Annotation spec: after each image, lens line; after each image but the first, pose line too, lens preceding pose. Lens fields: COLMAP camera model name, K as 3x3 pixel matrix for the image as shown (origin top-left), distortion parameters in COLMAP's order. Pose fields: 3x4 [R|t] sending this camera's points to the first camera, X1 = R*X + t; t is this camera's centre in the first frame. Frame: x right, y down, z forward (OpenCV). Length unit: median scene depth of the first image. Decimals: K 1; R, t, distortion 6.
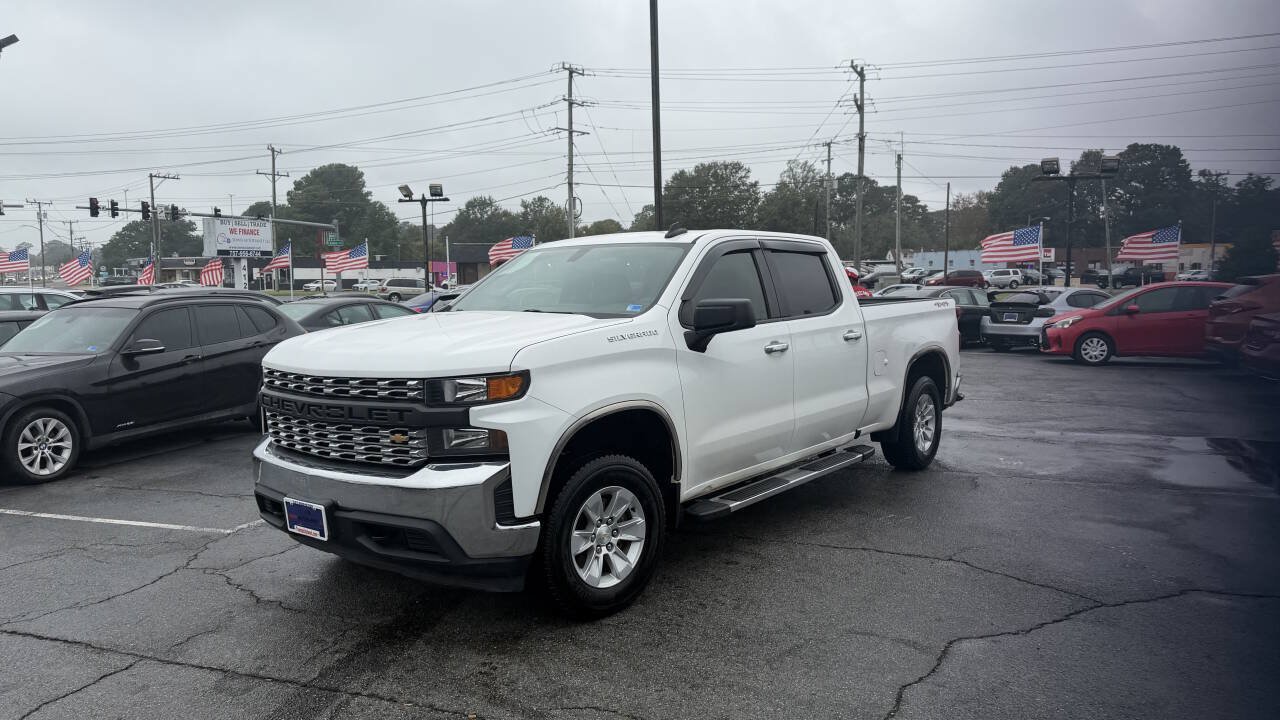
lens RADIAL K [[892.8, 0, 644.9], [0, 892.8, 357.3], [0, 0, 1]] dist [0.129958, -0.218999]
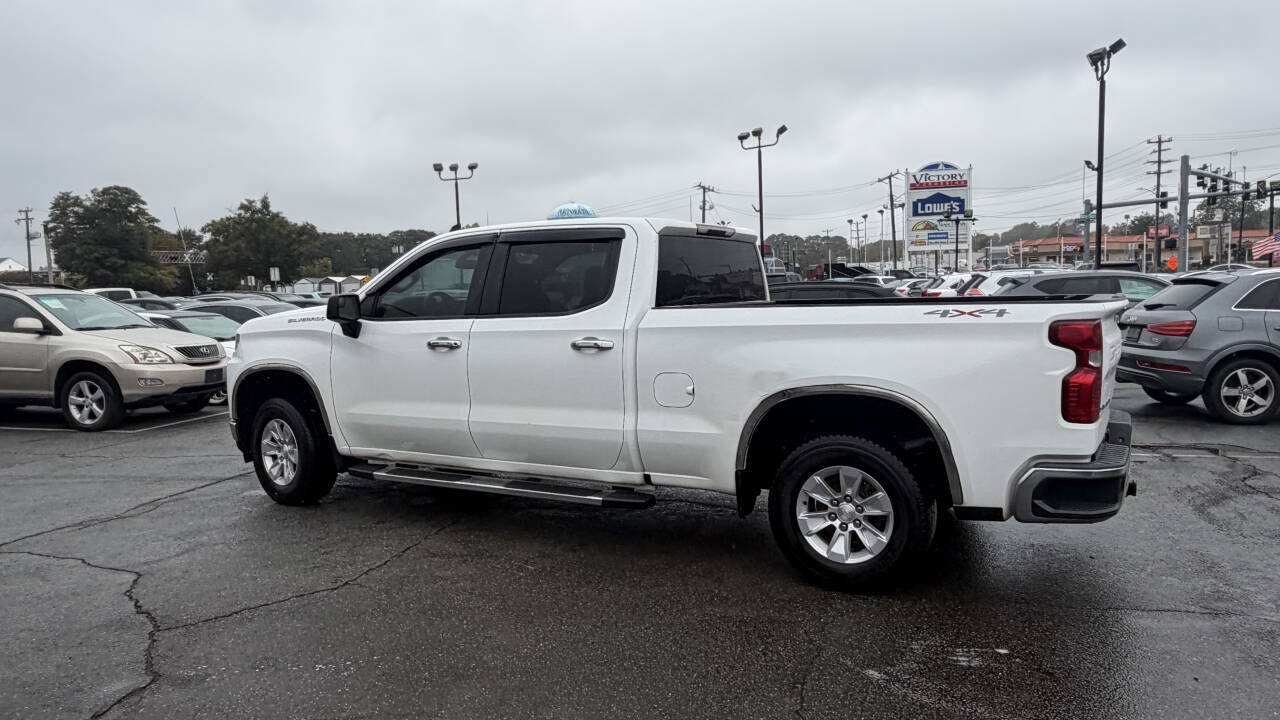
lens RADIAL K [[878.9, 0, 644.3], [0, 878.9, 362.2], [0, 0, 1]] dist [0.000465, -0.001205]
pose [[0.142780, 0.097687, -0.984922, 0.389314], [-0.063364, 0.993978, 0.089399, -0.031278], [0.987724, 0.049644, 0.148110, 0.363445]]
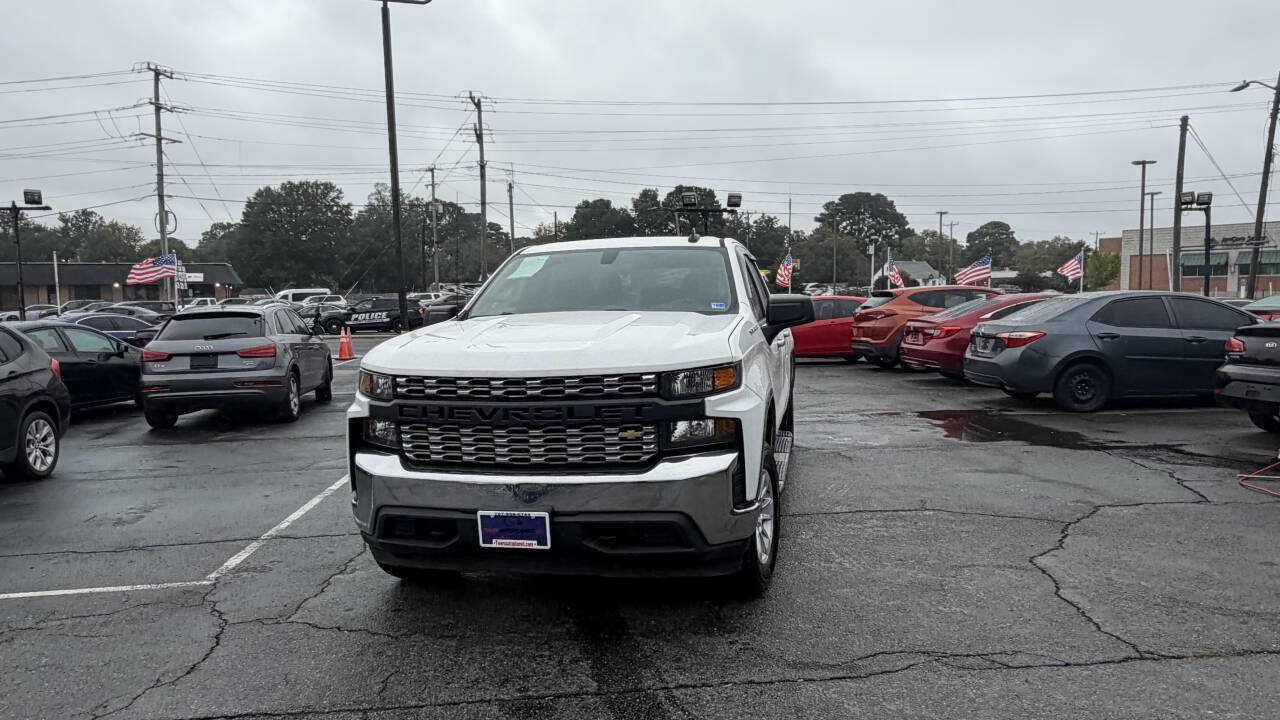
lens RADIAL K [[878.2, 0, 641.1], [0, 878.2, 363.8], [0, 0, 1]] dist [0.000183, -0.000473]
pose [[0.897368, -0.040658, 0.439405, -0.165378], [0.047927, 0.998836, -0.005455, 0.004444], [-0.438672, 0.025954, 0.898273, 0.030898]]
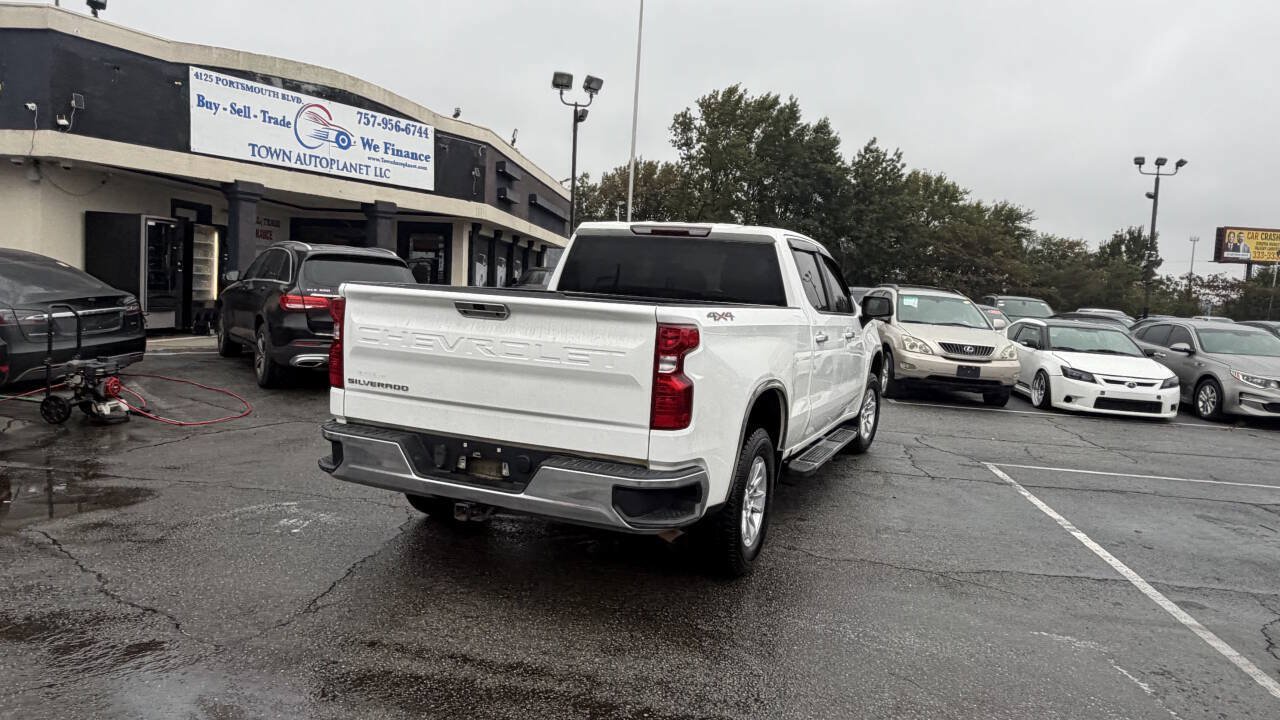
lens RADIAL K [[878.9, 0, 644.3], [0, 878.9, 362.2], [0, 0, 1]] dist [0.000465, -0.001205]
pose [[-0.964388, -0.018762, -0.263825, 0.157566], [-0.066131, 0.982903, 0.171838, -0.061657], [0.256091, 0.183166, -0.949141, 0.794010]]
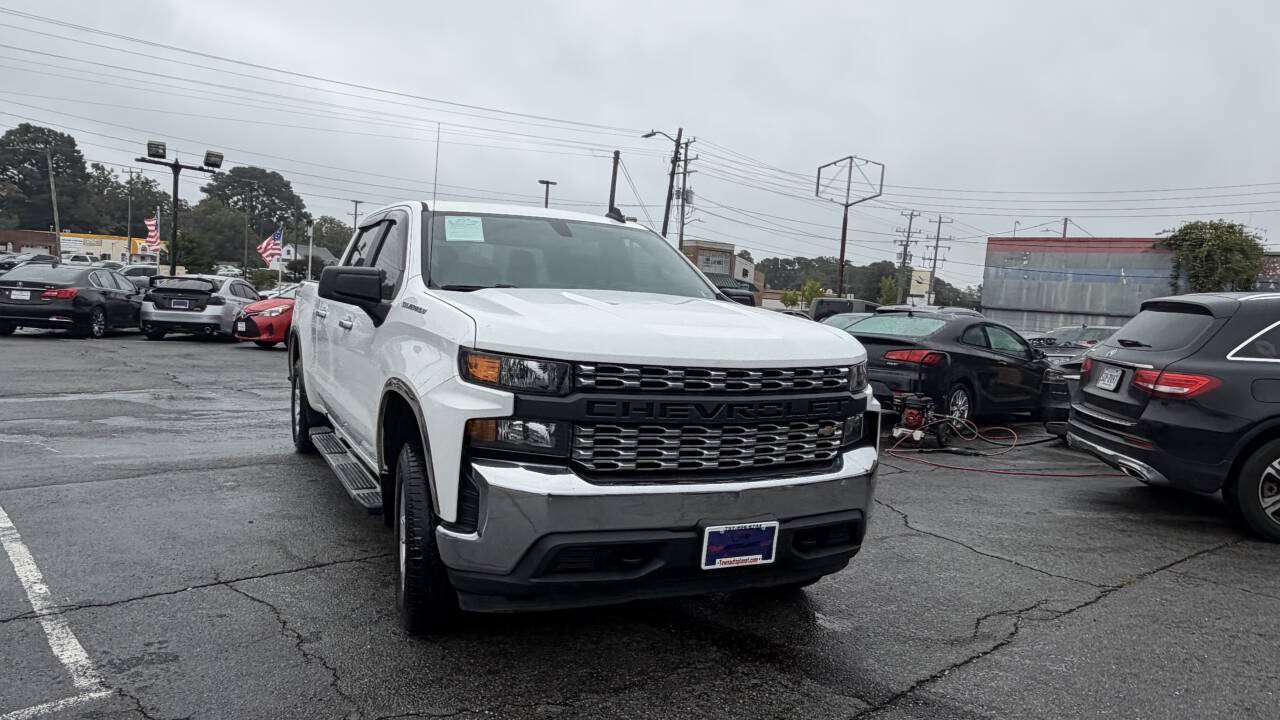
lens RADIAL K [[879.4, 0, 631.1], [0, 879.4, 361.4], [0, 0, 1]] dist [0.000660, -0.001444]
pose [[0.431866, -0.028765, 0.901479, -0.285154], [0.012122, 0.999586, 0.026089, -0.001931], [-0.901857, -0.000339, 0.432036, 0.191180]]
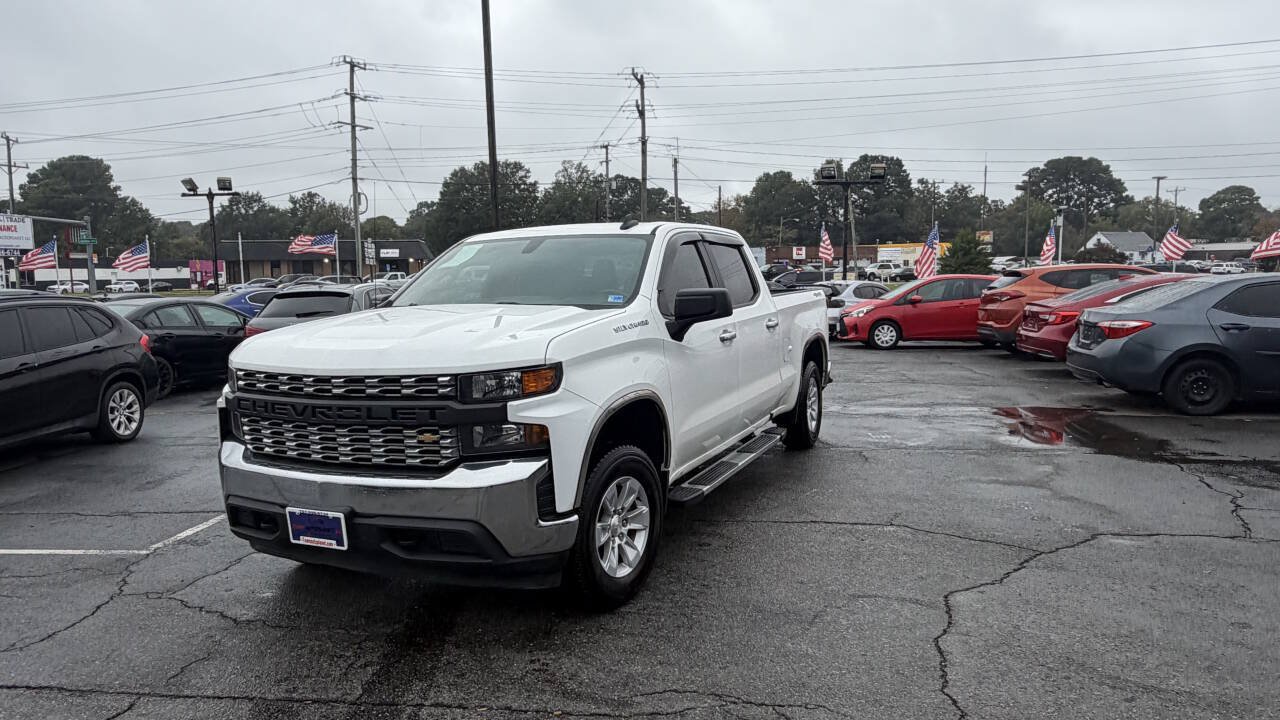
lens RADIAL K [[878.0, 0, 626.6], [0, 878.0, 361.9], [0, 0, 1]] dist [-0.003296, 0.001762]
pose [[0.973326, -0.030027, 0.227454, -0.067205], [0.027661, 0.999525, 0.013583, 0.000697], [-0.227753, -0.006929, 0.973694, 0.011973]]
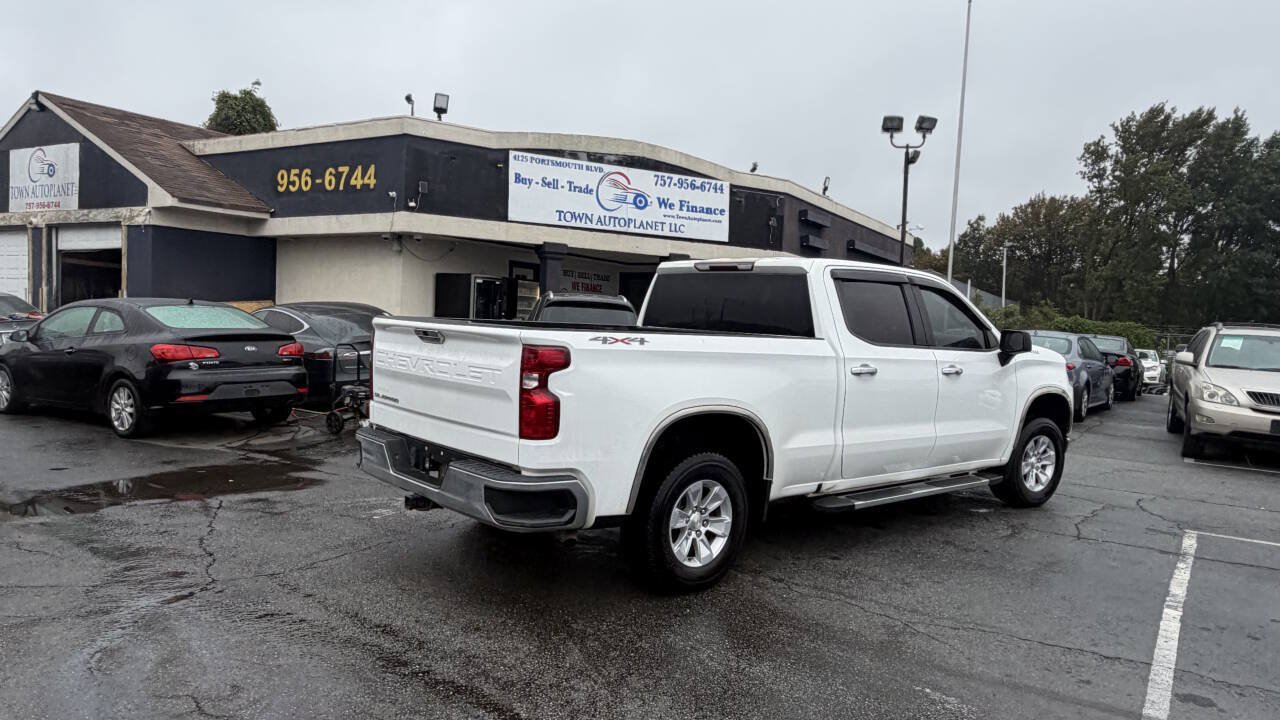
lens RADIAL K [[878.9, 0, 644.3], [0, 878.9, 362.2], [0, 0, 1]] dist [0.000465, -0.001205]
pose [[-0.981101, -0.039789, 0.189360, 0.011353], [-0.014230, 0.990815, 0.134471, -0.062998], [-0.192972, 0.129235, -0.972656, 0.822741]]
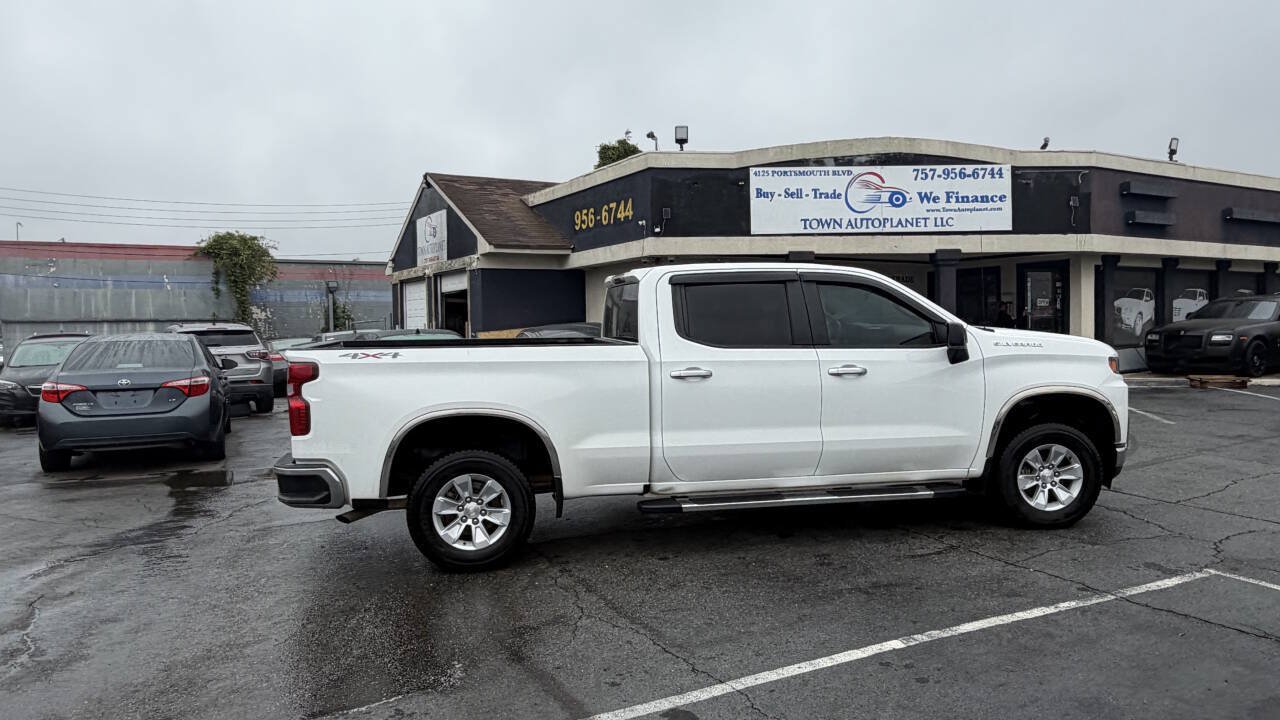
lens RADIAL K [[877.6, 0, 645.7], [0, 877.6, 353.5], [0, 0, 1]] dist [0.000224, -0.001599]
pose [[-0.754054, -0.002104, 0.656809, -0.225052], [0.081701, 0.991928, 0.096976, -0.057467], [-0.651711, 0.126787, -0.747795, 0.739419]]
